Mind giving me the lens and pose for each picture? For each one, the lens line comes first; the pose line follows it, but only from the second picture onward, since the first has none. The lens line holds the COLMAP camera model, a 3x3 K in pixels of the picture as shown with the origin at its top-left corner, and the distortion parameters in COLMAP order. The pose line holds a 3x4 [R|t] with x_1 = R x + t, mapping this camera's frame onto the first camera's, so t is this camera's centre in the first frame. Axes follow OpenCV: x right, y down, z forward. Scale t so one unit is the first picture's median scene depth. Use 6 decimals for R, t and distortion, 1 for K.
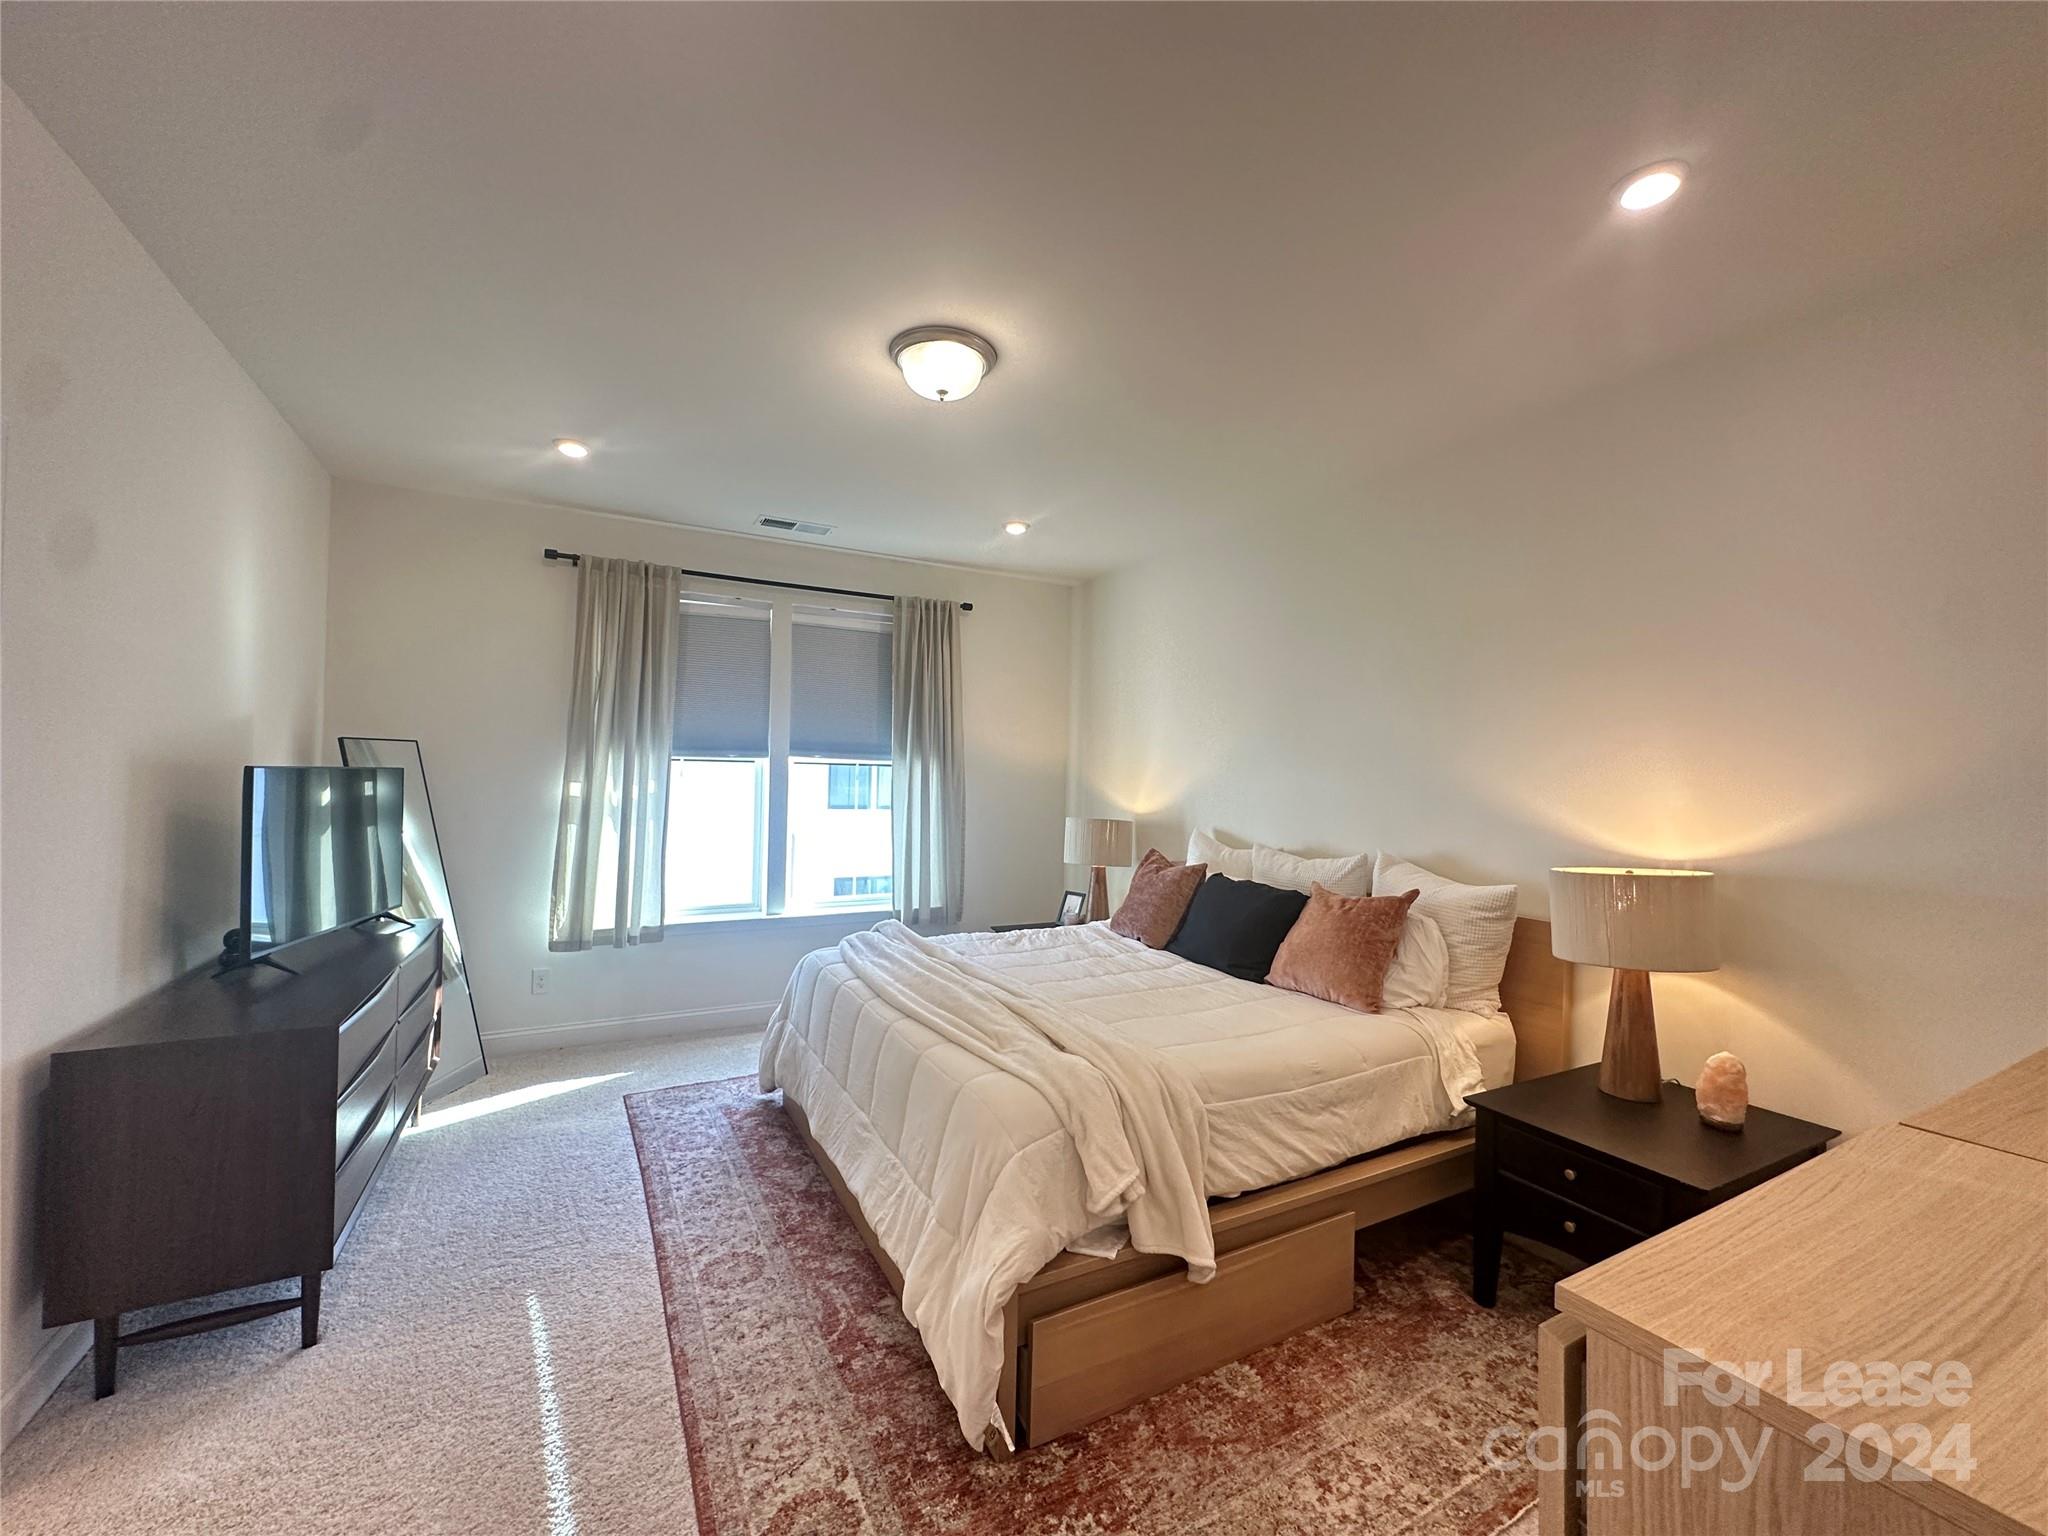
lens RADIAL K [[816.8, 0, 1034.3], [0, 816.8, 759.8], [0, 0, 1]] dist [-0.003119, -0.000680]
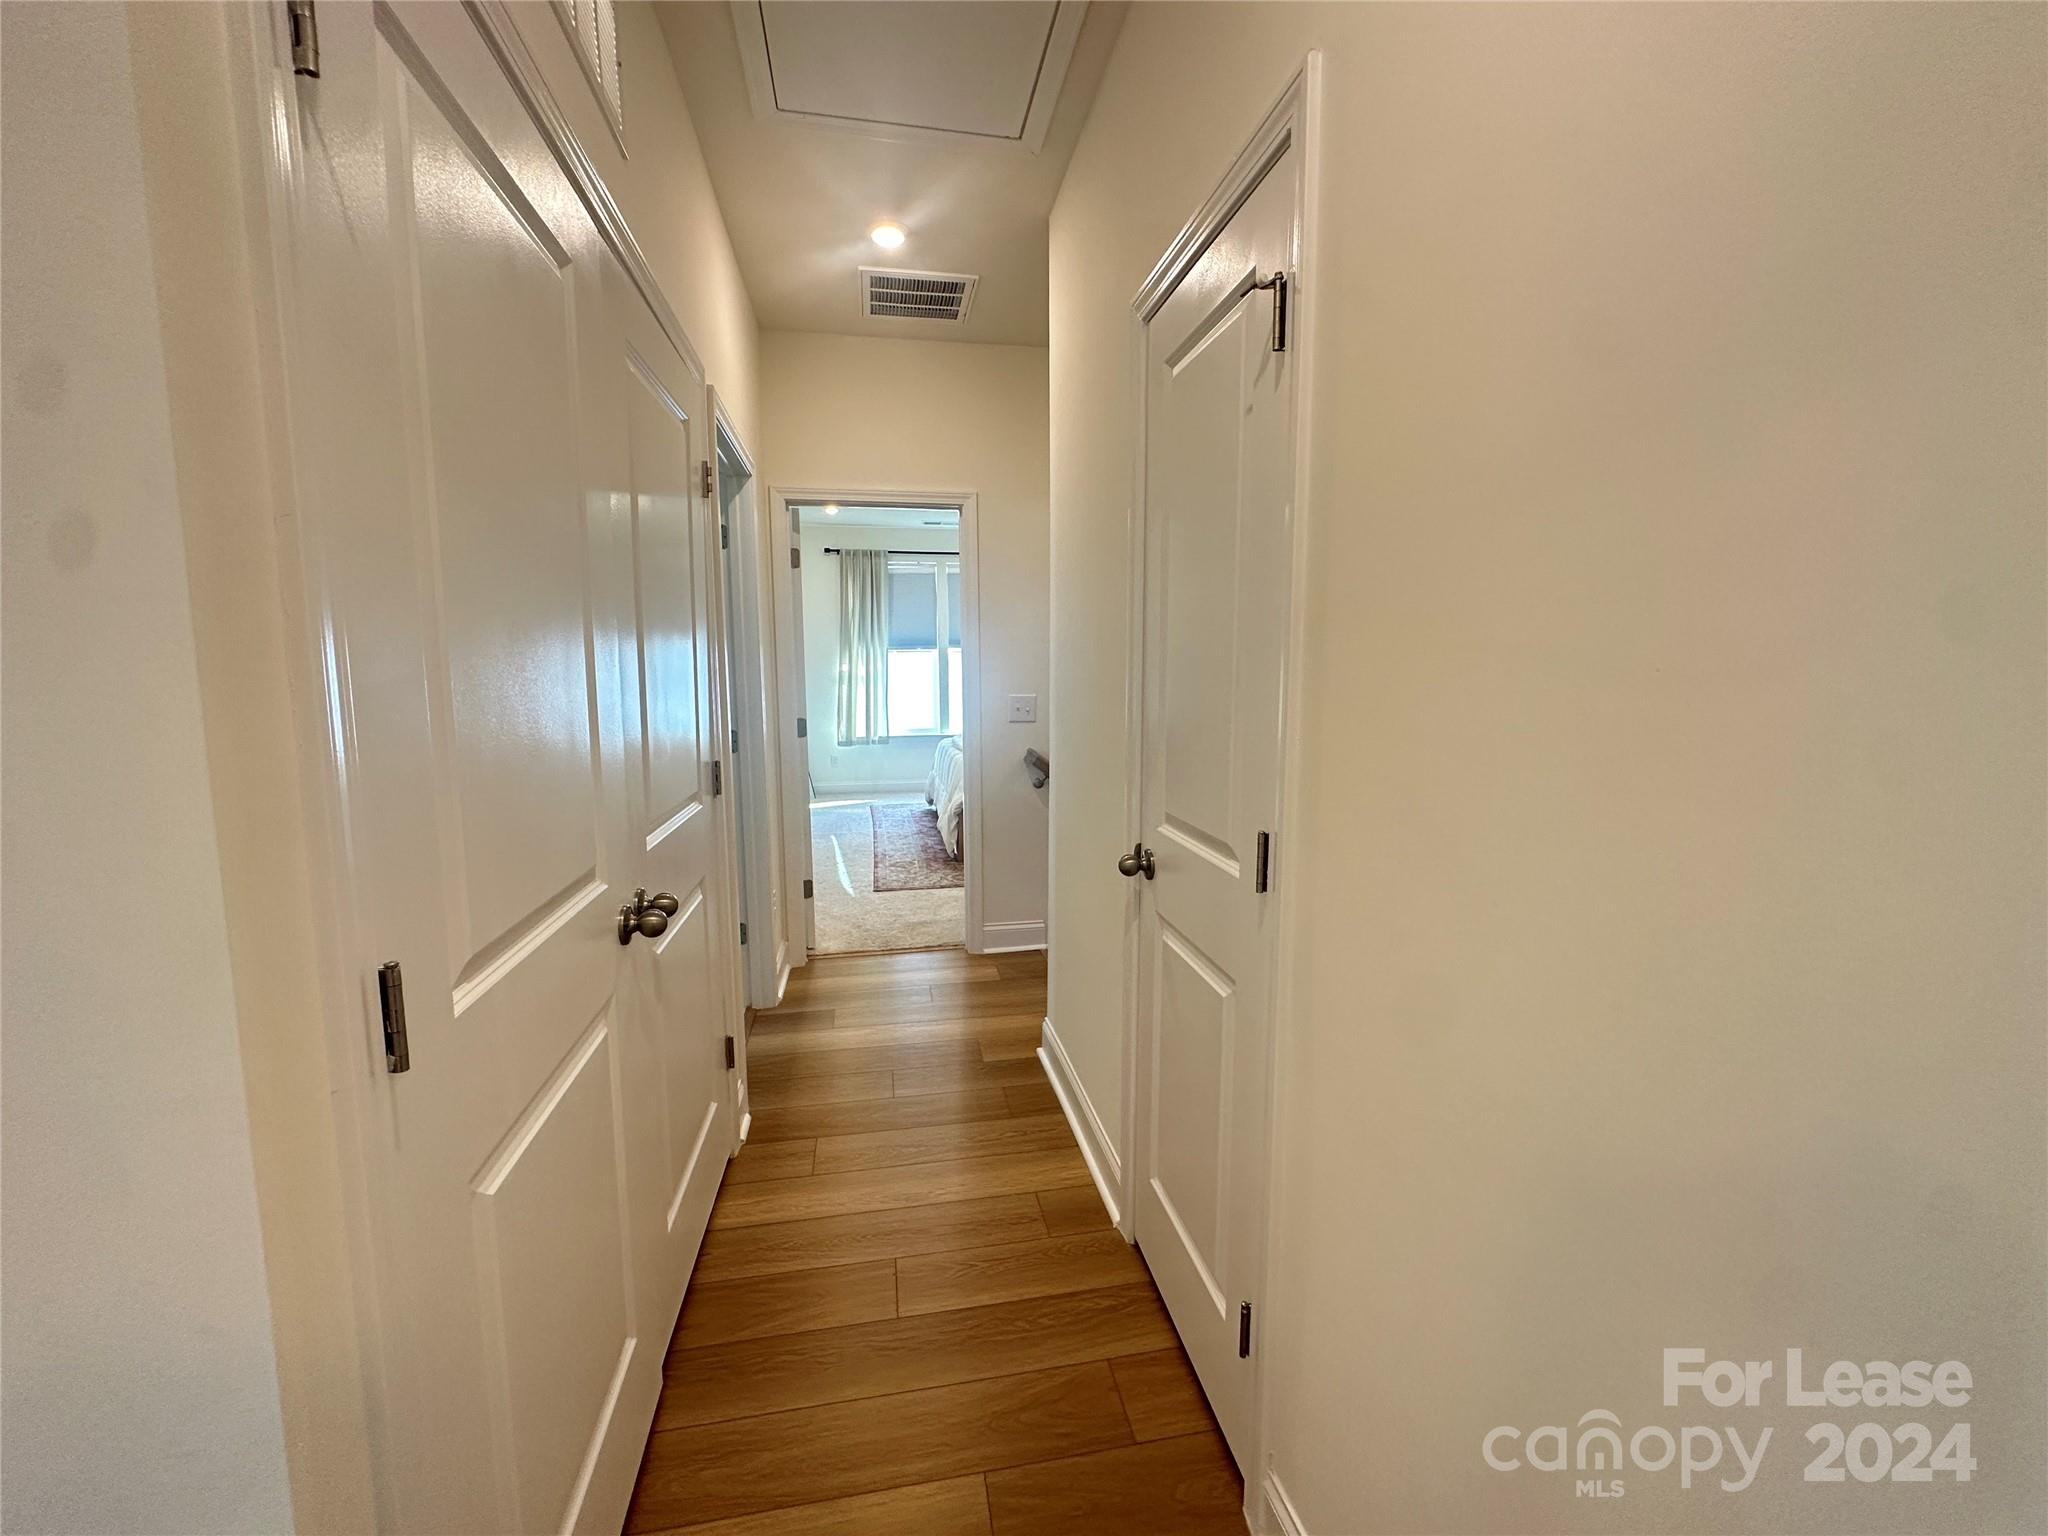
lens RADIAL K [[816.8, 0, 1022.8], [0, 816.8, 766.4], [0, 0, 1]] dist [-0.003119, -0.000680]
pose [[0.953568, 0.026193, -0.300038, 0.452407], [0.022657, 0.987150, 0.158183, -0.030592], [0.300326, -0.157636, 0.940721, -0.775542]]
